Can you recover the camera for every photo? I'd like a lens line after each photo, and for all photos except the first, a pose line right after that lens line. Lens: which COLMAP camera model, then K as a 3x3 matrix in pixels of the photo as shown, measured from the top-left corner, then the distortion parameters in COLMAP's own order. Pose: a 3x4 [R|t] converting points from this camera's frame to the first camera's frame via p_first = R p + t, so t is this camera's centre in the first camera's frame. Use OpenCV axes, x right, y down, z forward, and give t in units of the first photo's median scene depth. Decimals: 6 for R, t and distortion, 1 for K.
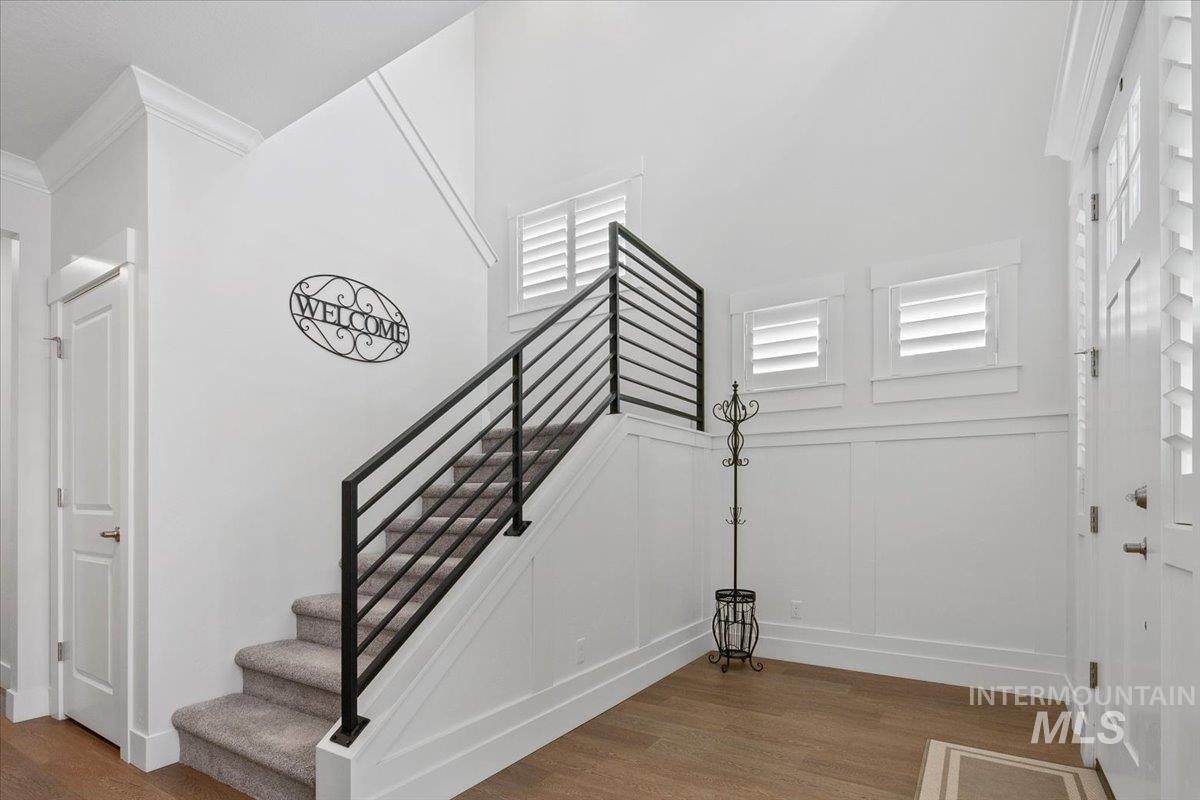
lens RADIAL K [[585.9, 0, 605.6], [0, 585.9, 504.1], [0, 0, 1]] dist [0.003638, -0.002463]
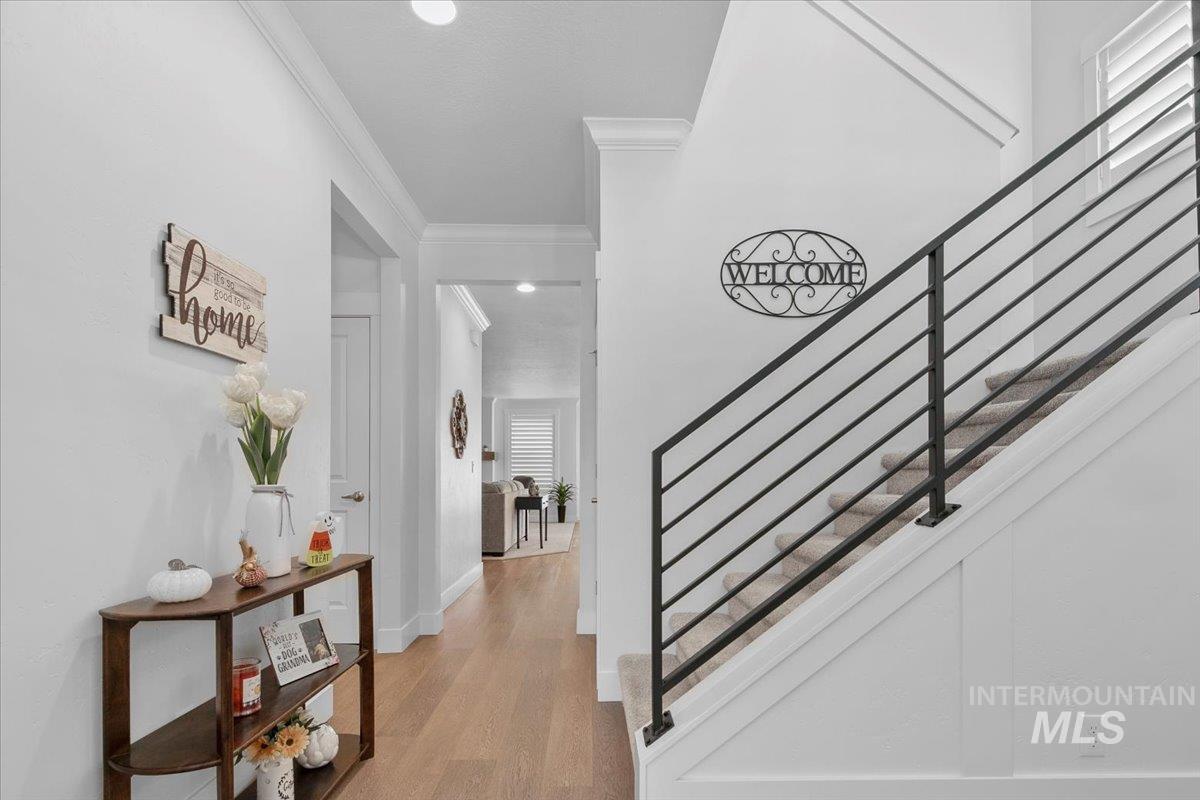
lens RADIAL K [[585.9, 0, 587.3], [0, 585.9, 472.1], [0, 0, 1]] dist [0.003638, -0.002463]
pose [[0.548261, -0.005781, -0.836287, 0.155585], [-0.003126, 0.999955, -0.008962, 0.000600], [0.836302, 0.007528, 0.548218, 0.250418]]
